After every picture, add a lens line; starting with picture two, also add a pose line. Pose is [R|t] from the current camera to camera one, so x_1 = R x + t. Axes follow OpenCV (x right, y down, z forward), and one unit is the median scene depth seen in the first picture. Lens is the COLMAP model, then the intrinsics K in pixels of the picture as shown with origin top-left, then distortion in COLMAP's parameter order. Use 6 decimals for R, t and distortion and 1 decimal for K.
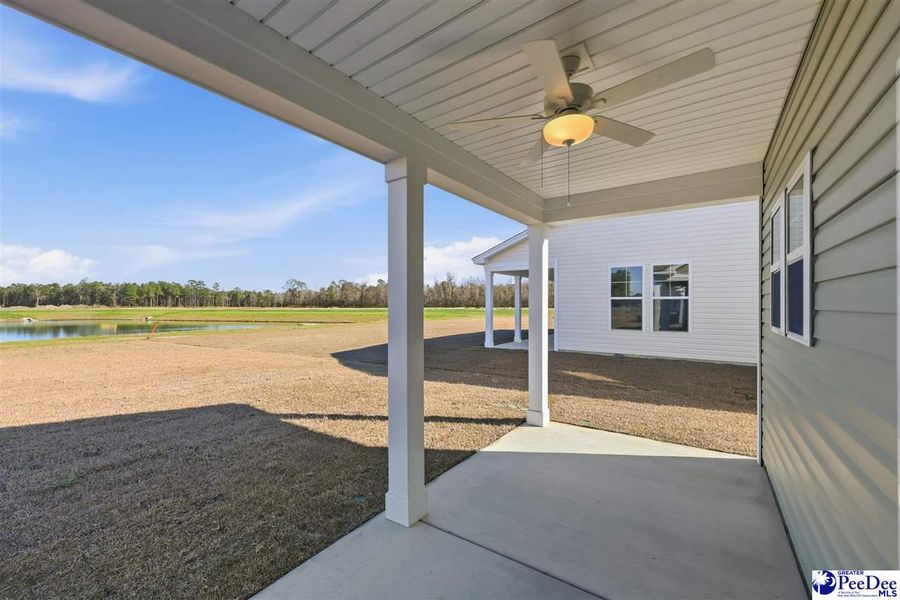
lens RADIAL K [[370.5, 0, 450.0], [0, 370.5, 300.0], [0, 0, 1]] dist [0.008124, 0.000006]
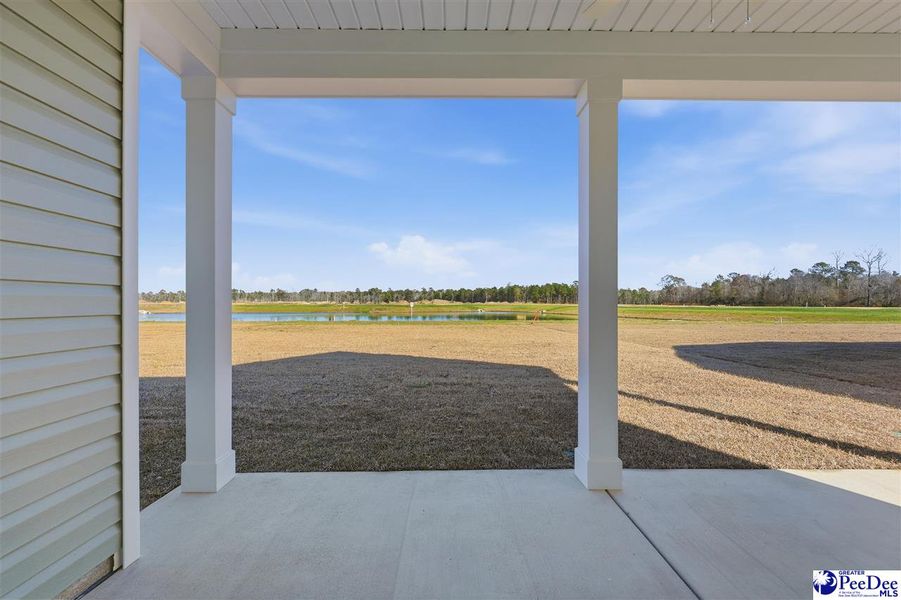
lens RADIAL K [[364.8, 0, 450.5], [0, 364.8, 300.0], [0, 0, 1]] dist [-0.001574, 0.000005]
pose [[0.593859, -0.003484, -0.804562, 0.219415], [0.010196, 0.999943, 0.003196, 0.075957], [0.804505, -0.010102, 0.593860, 0.108777]]
